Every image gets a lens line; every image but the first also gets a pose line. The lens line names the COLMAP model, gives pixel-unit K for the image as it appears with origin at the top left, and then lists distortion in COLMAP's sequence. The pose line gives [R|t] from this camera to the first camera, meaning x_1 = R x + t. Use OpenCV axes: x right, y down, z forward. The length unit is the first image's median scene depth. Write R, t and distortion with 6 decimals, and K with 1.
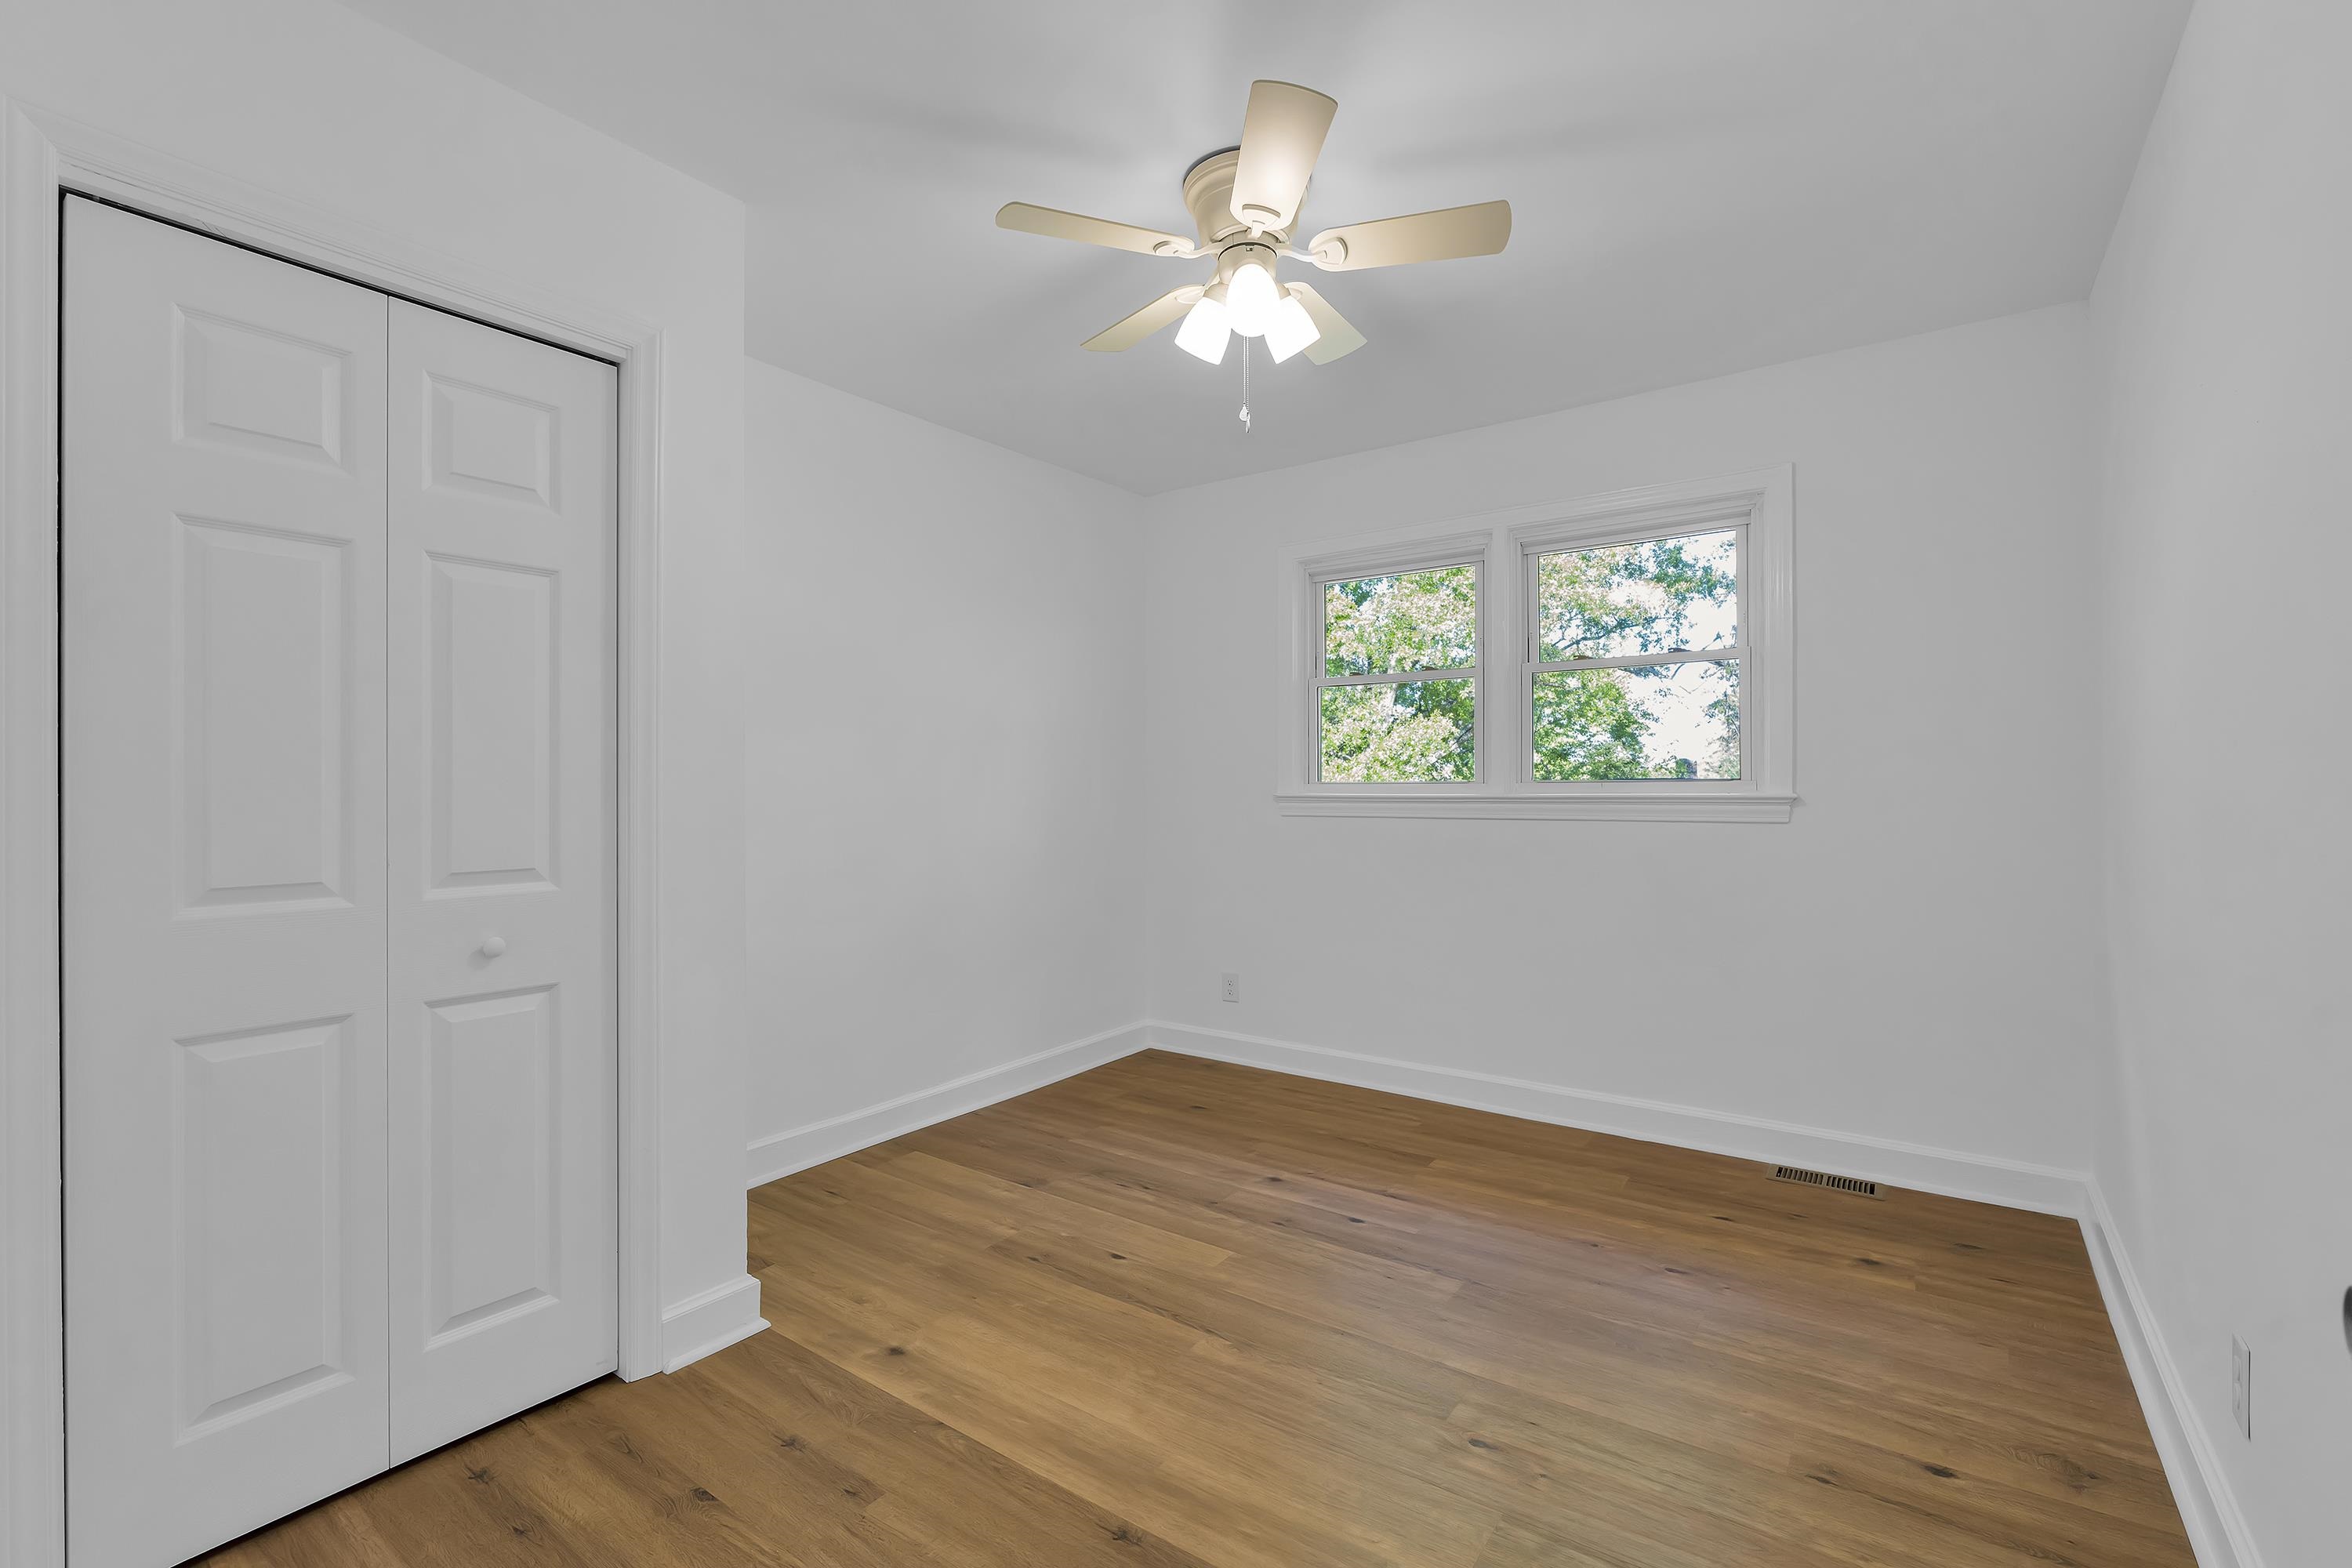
lens RADIAL K [[1021.9, 0, 1166.6], [0, 1021.9, 786.7], [0, 0, 1]] dist [0.003346, 0.000029]
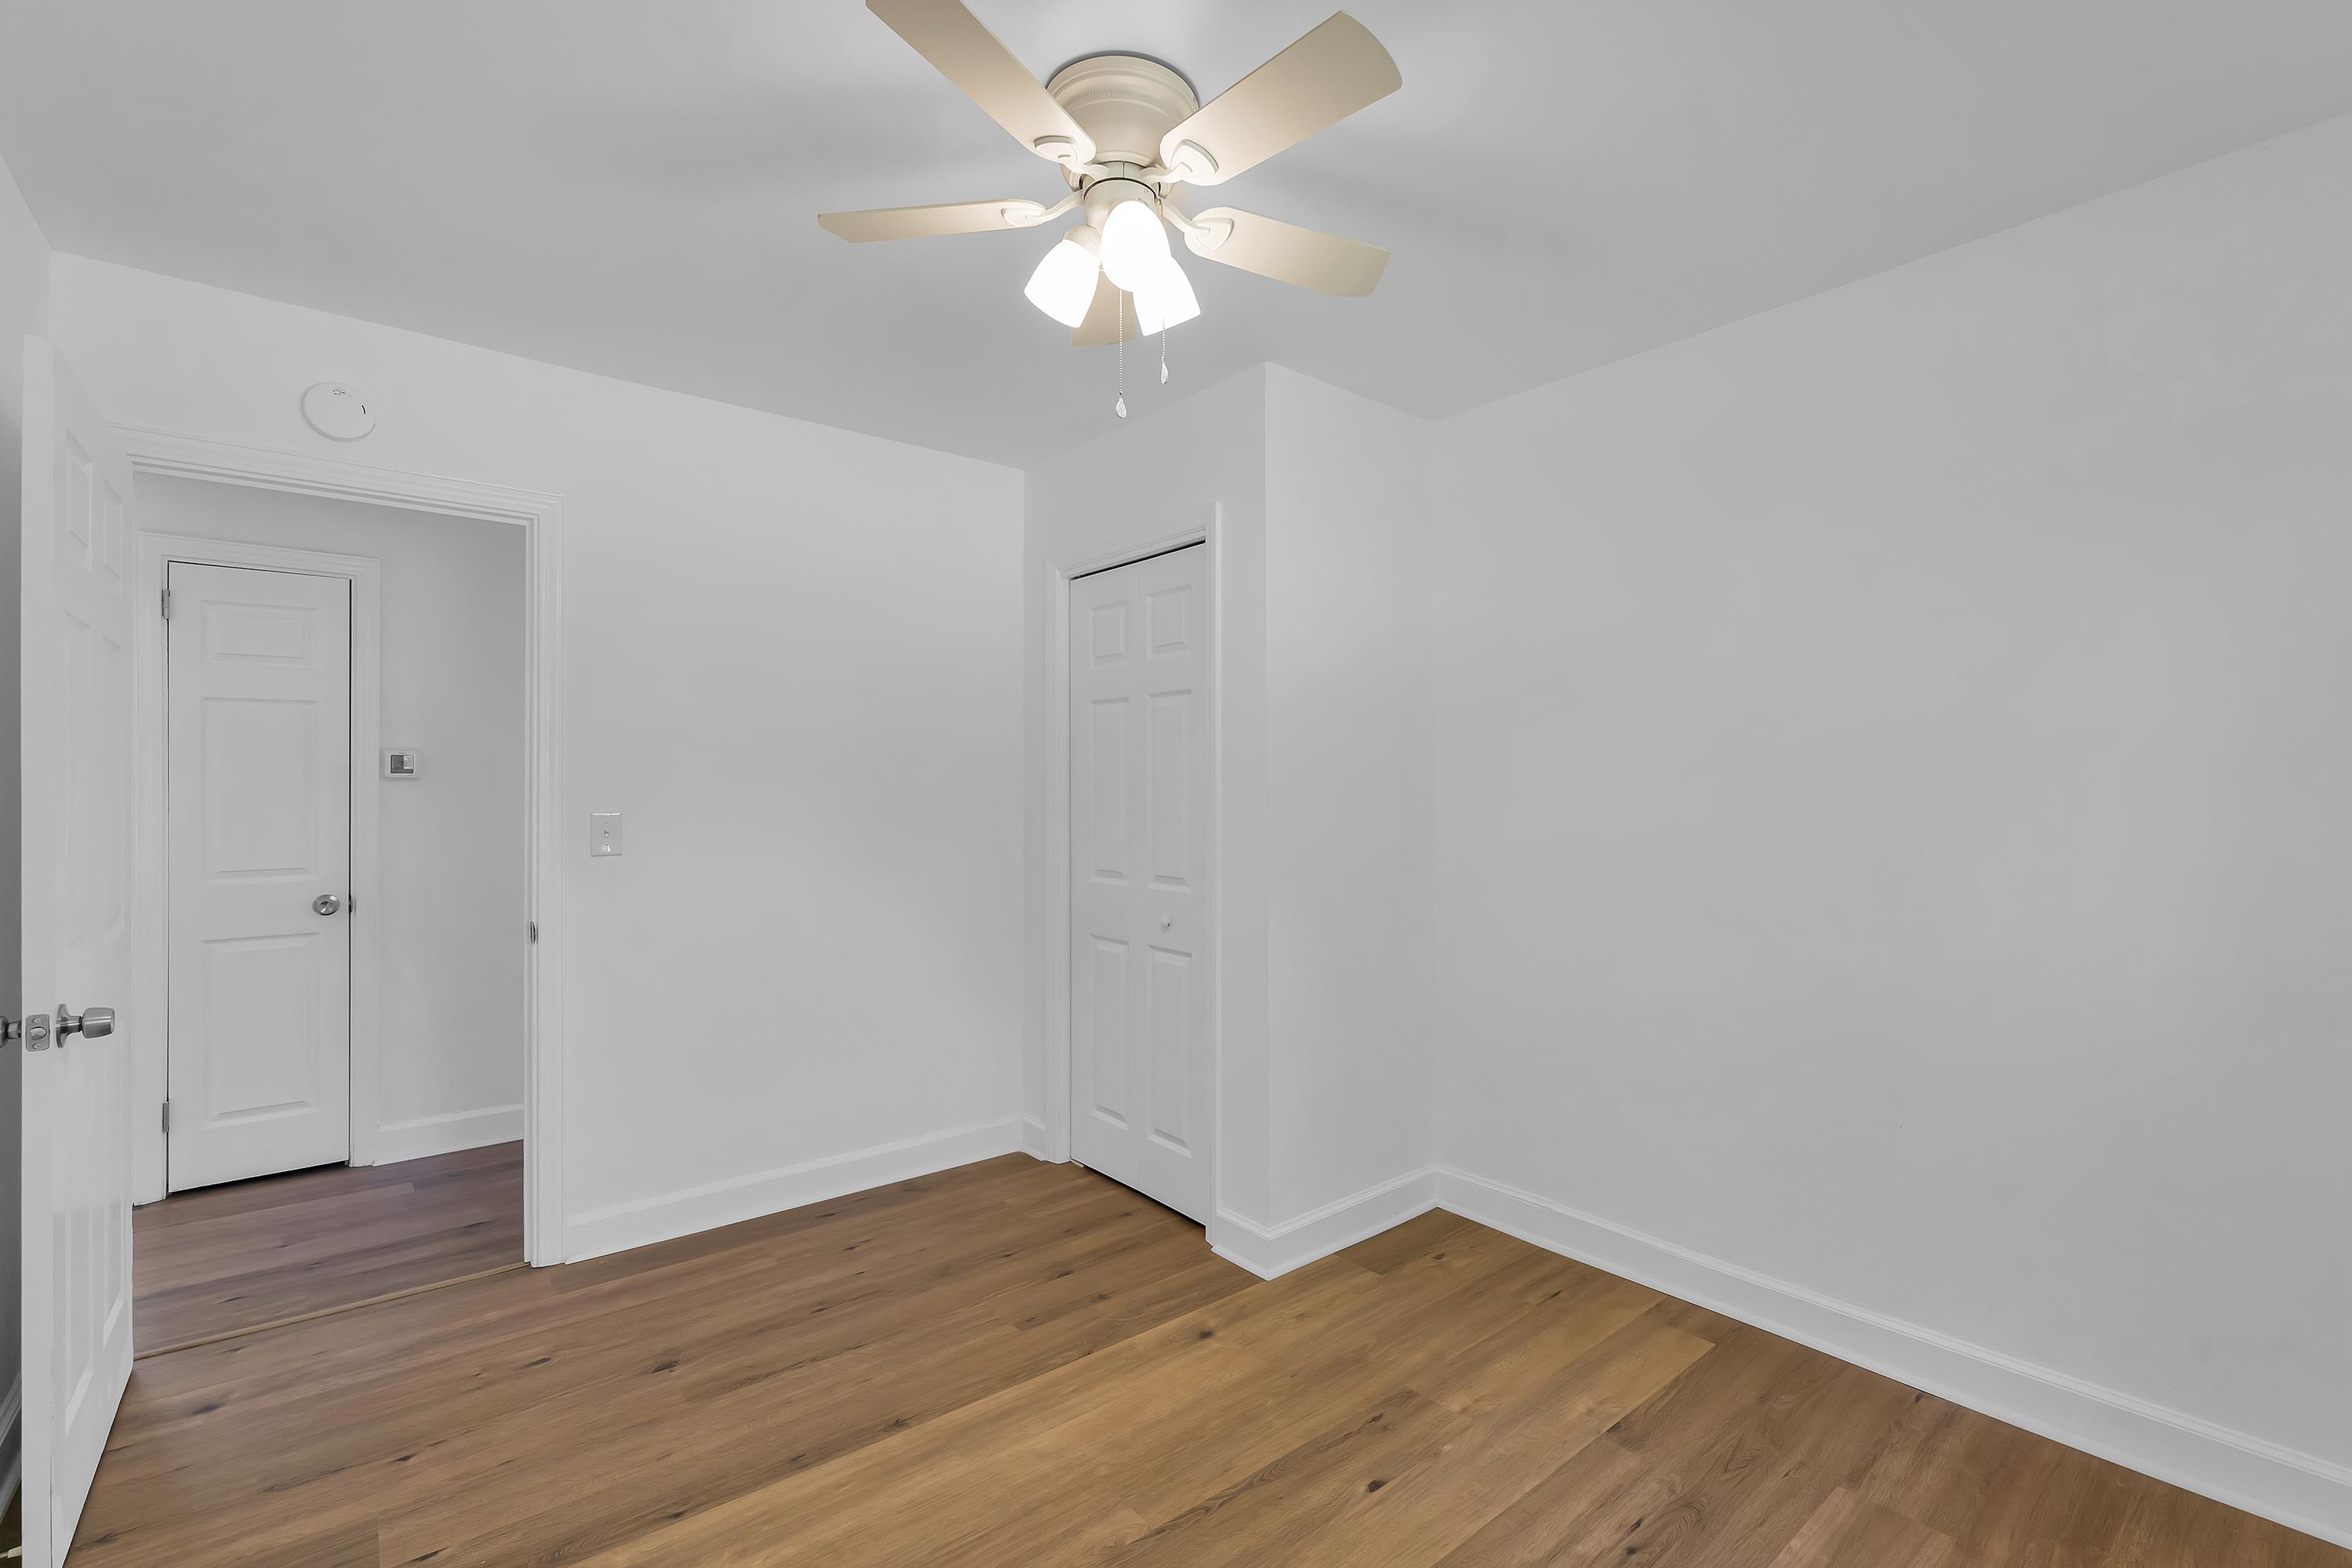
lens RADIAL K [[1021.9, 0, 1164.8], [0, 1021.9, 786.7], [0, 0, 1]] dist [0.003346, 0.000029]
pose [[-0.252200, -0.003447, -0.967669, 0.812046], [0.001716, 0.999990, -0.004009, -0.048923], [0.967674, -0.002672, -0.252192, 1.192944]]
